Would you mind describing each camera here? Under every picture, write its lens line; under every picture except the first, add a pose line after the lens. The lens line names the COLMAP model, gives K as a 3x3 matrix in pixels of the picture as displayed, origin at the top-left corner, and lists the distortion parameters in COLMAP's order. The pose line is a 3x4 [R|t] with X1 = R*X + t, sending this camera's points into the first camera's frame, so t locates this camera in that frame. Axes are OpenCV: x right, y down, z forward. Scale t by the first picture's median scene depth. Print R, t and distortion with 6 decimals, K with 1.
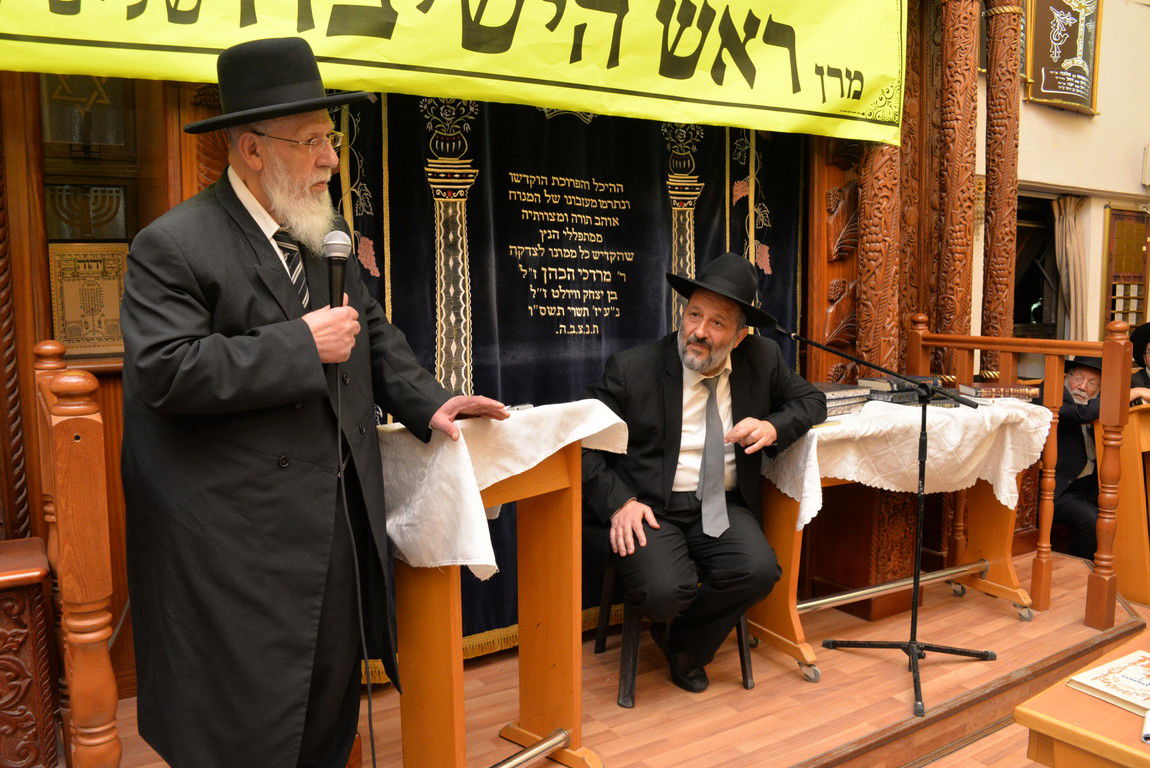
lens RADIAL K [[914.1, 0, 572.9], [0, 914.1, 385.7], [0, 0, 1]] dist [-0.201491, 0.157740]
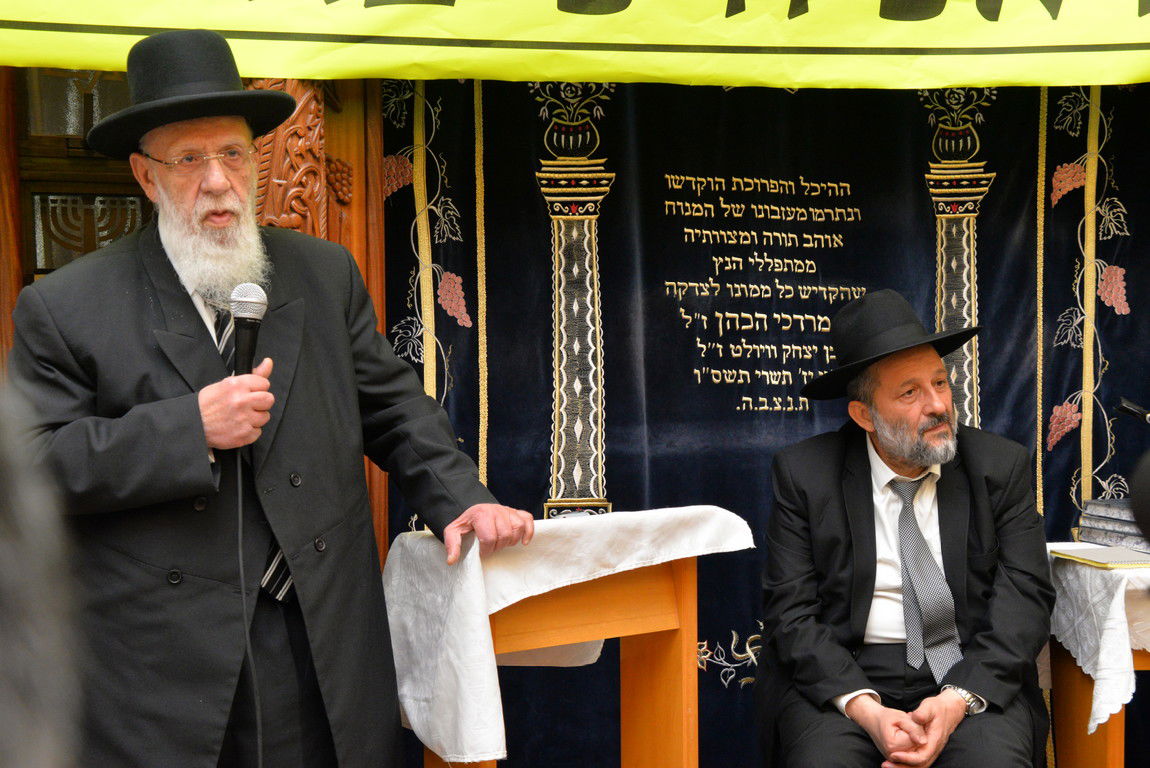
lens RADIAL K [[1610.9, 0, 564.4], [0, 1610.9, 390.3], [0, 0, 1]] dist [0.106136, 0.427654]
pose [[0.958581, 0.011359, -0.284595, 0.200429], [-0.028346, 0.998048, -0.055642, -0.001323], [0.283408, 0.061404, 0.957032, -0.181319]]
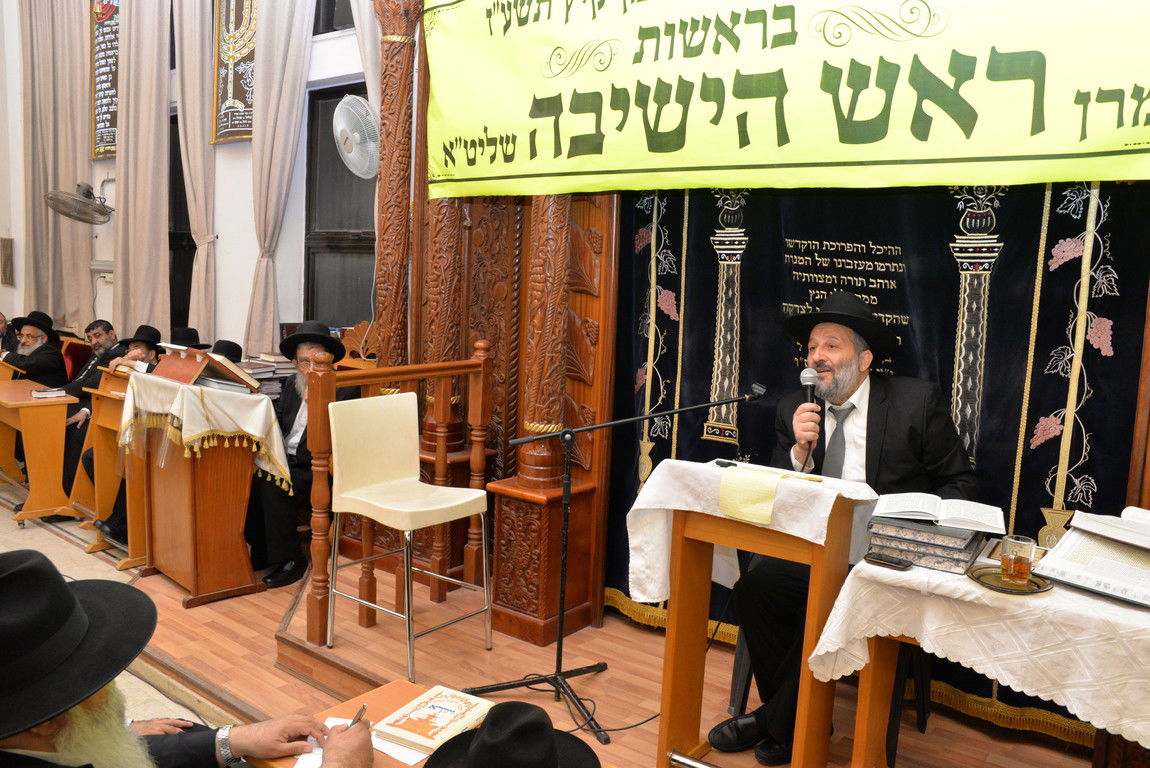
lens RADIAL K [[955.2, 0, 573.9], [0, 955.2, 408.0], [0, 0, 1]] dist [-0.186295, 0.110830]
pose [[0.342118, 0.150824, -0.927474, 0.935135], [-0.153187, 0.982782, 0.103312, -0.104607], [0.927086, 0.106732, 0.359331, 0.339828]]
